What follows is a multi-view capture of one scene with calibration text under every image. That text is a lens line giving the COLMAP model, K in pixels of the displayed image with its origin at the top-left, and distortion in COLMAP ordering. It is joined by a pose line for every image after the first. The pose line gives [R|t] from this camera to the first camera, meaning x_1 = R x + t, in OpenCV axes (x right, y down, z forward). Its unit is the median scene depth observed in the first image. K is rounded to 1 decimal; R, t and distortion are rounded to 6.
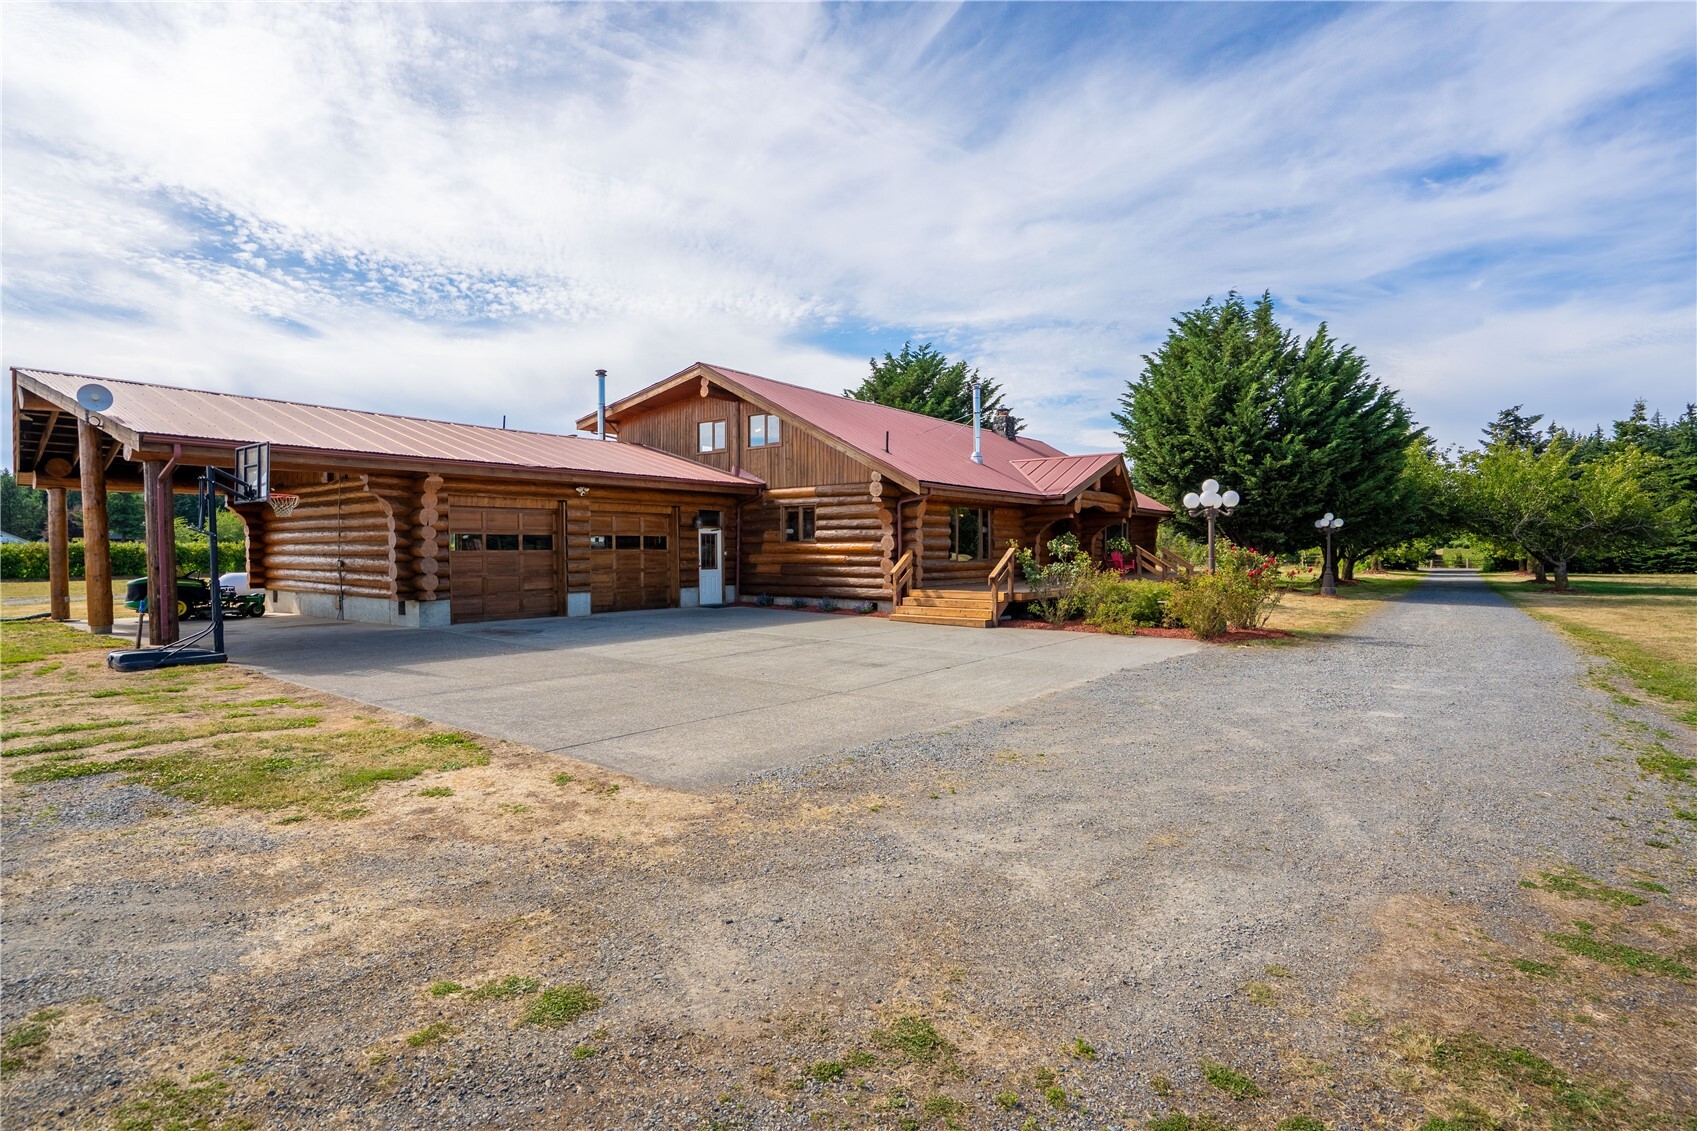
lens RADIAL K [[814.2, 0, 848.5], [0, 814.2, 565.5], [0, 0, 1]] dist [-0.023585, 0.000099]
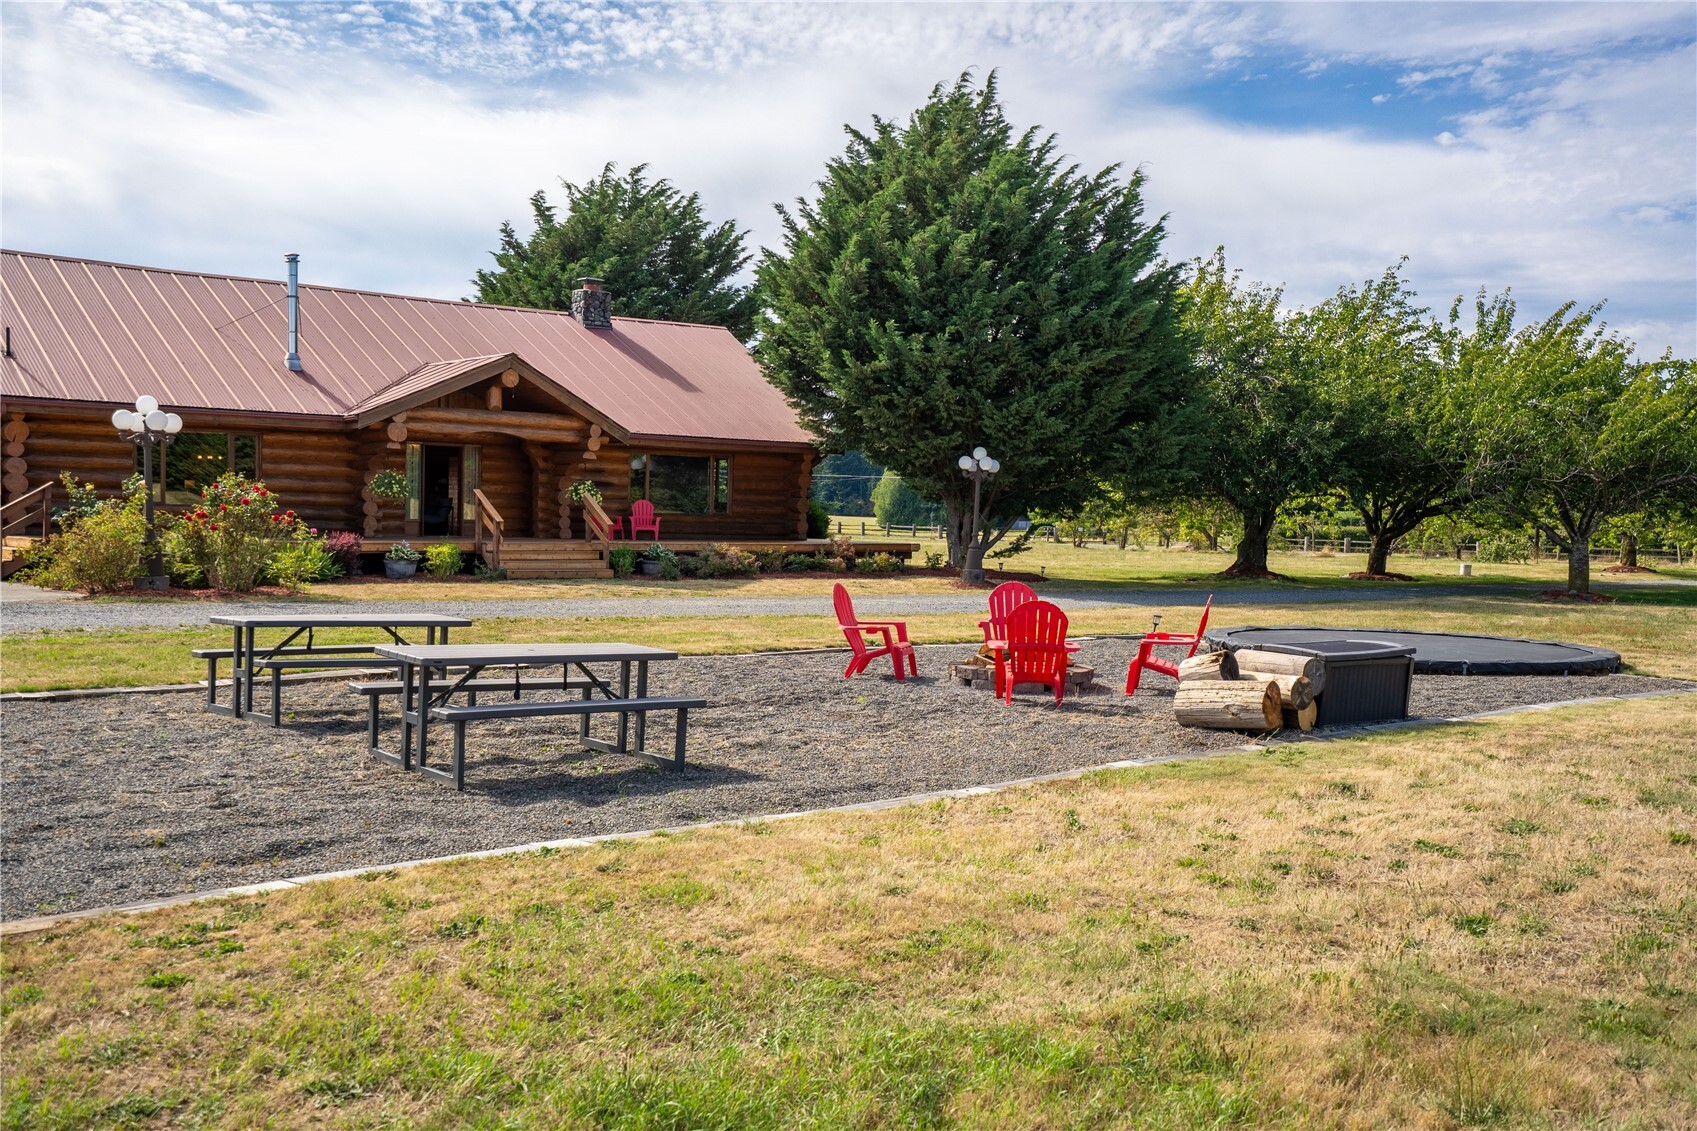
lens RADIAL K [[1660.0, 0, 848.5], [0, 1660.0, 565.5], [0, 0, 1]] dist [0.014592, 0.182311]
pose [[0.975038, 0.030037, -0.219998, 1.073696], [-0.027555, 0.999517, 0.014342, 0.011285], [0.220323, -0.007922, 0.975395, -0.331630]]
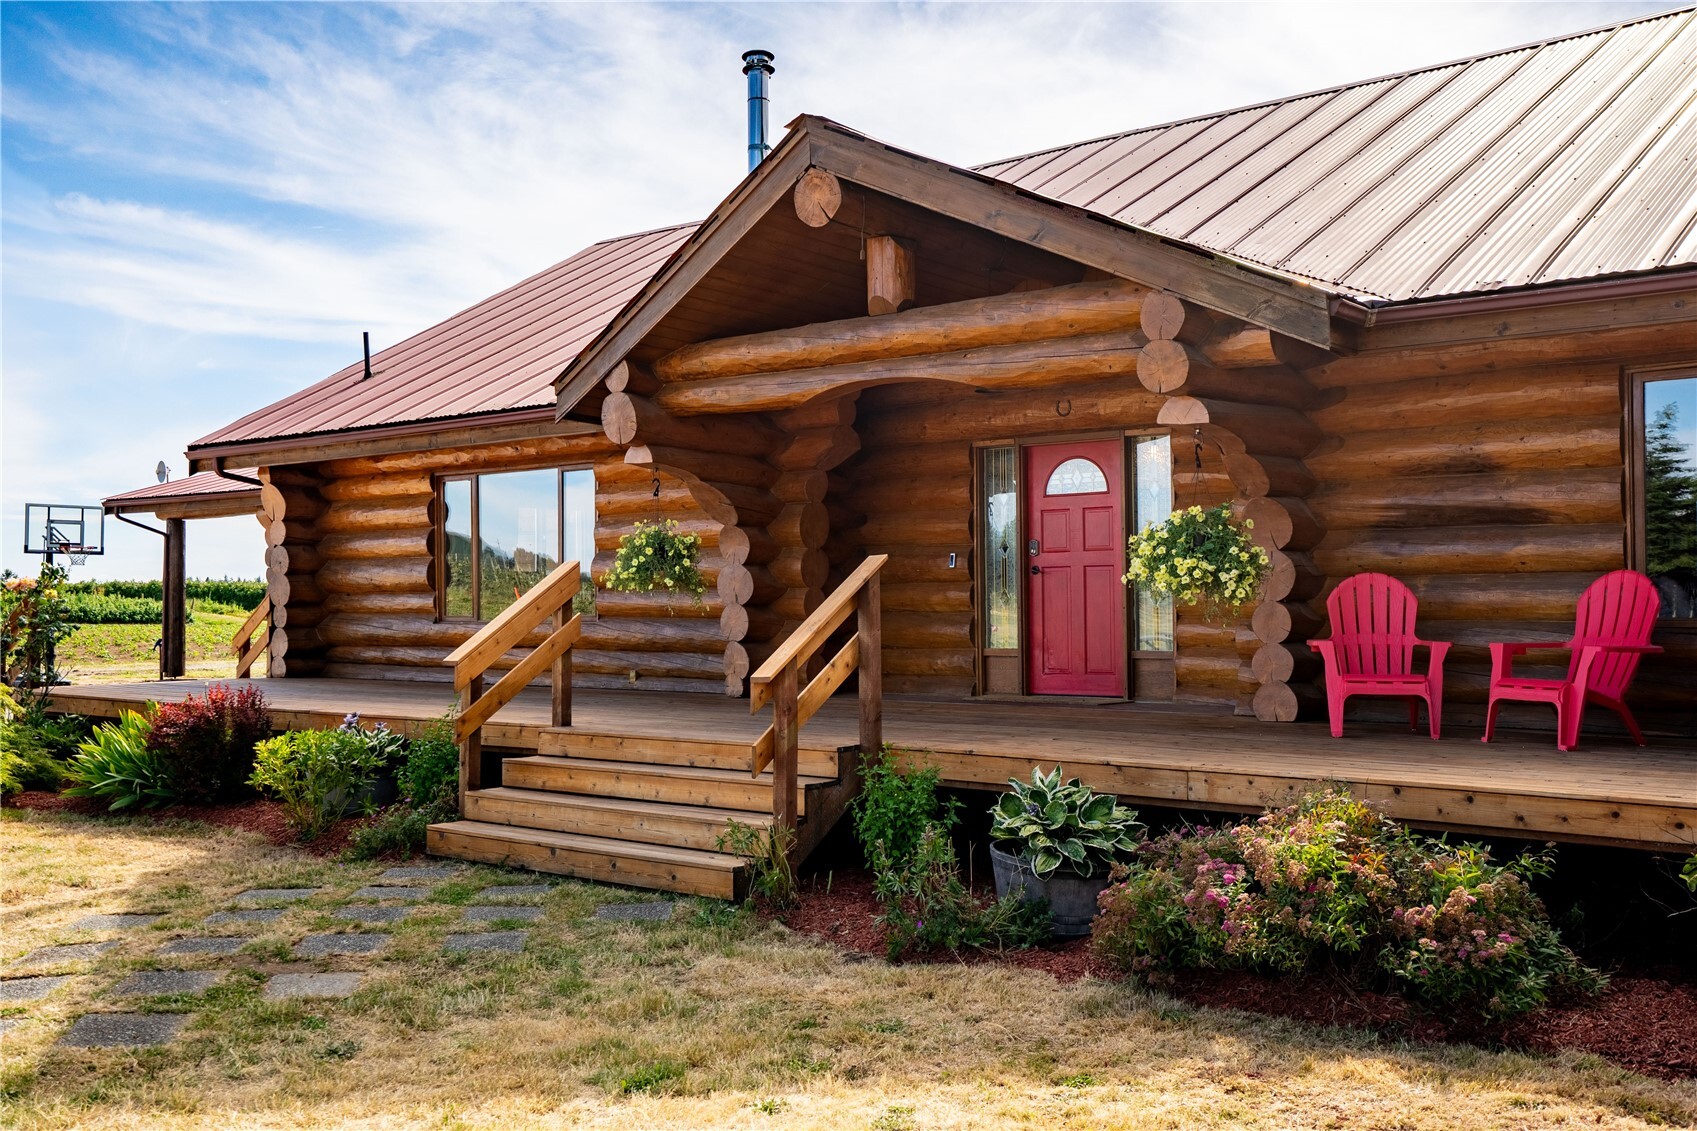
lens RADIAL K [[1660.0, 0, 848.5], [0, 1660.0, 565.5], [0, 0, 1]] dist [0.014592, 0.182311]
pose [[-0.011489, -0.023173, -0.999665, 0.890773], [-0.010139, 0.999683, -0.023057, -0.016409], [0.999883, 0.009870, -0.011720, 1.196638]]
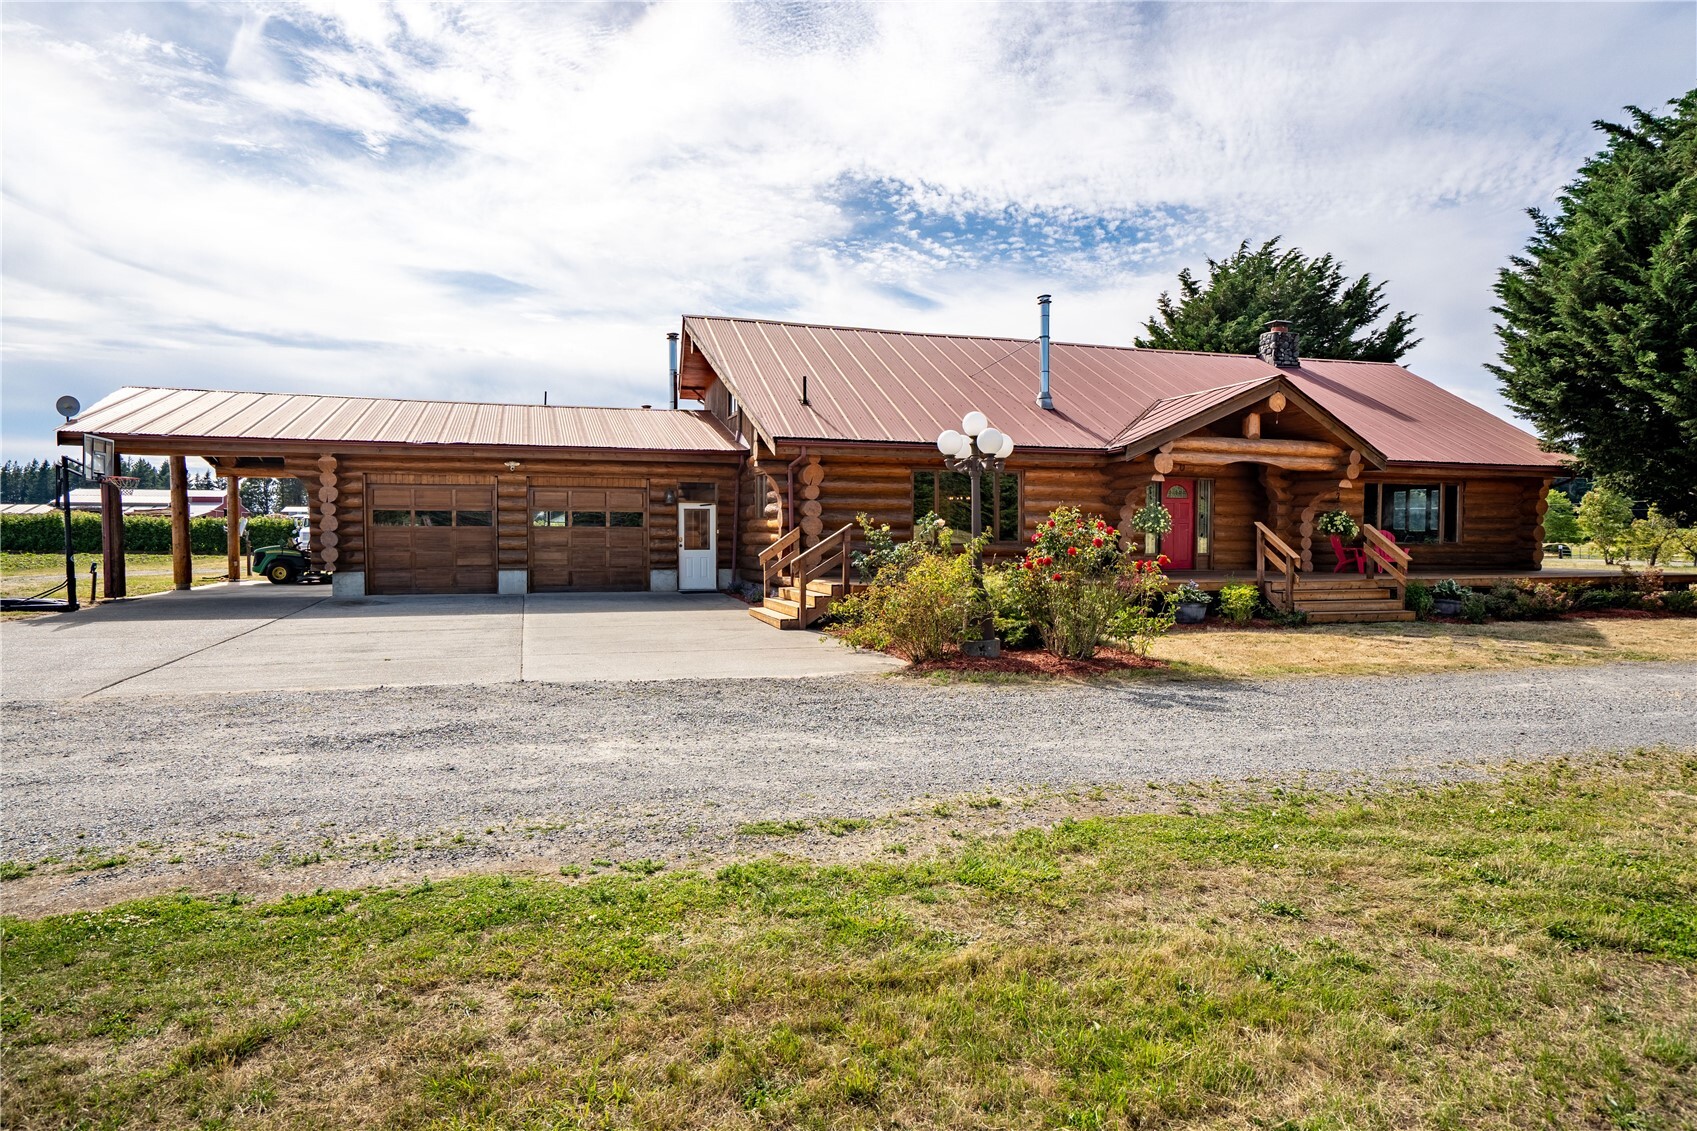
lens RADIAL K [[963.7, 0, 848.5], [0, 963.7, 565.5], [0, 0, 1]] dist [0.002182, 0.000684]
pose [[0.823362, 0.025169, -0.566959, 0.567577], [-0.017013, 0.999662, 0.019671, -0.001415], [0.567262, -0.006551, 0.823511, 0.238785]]
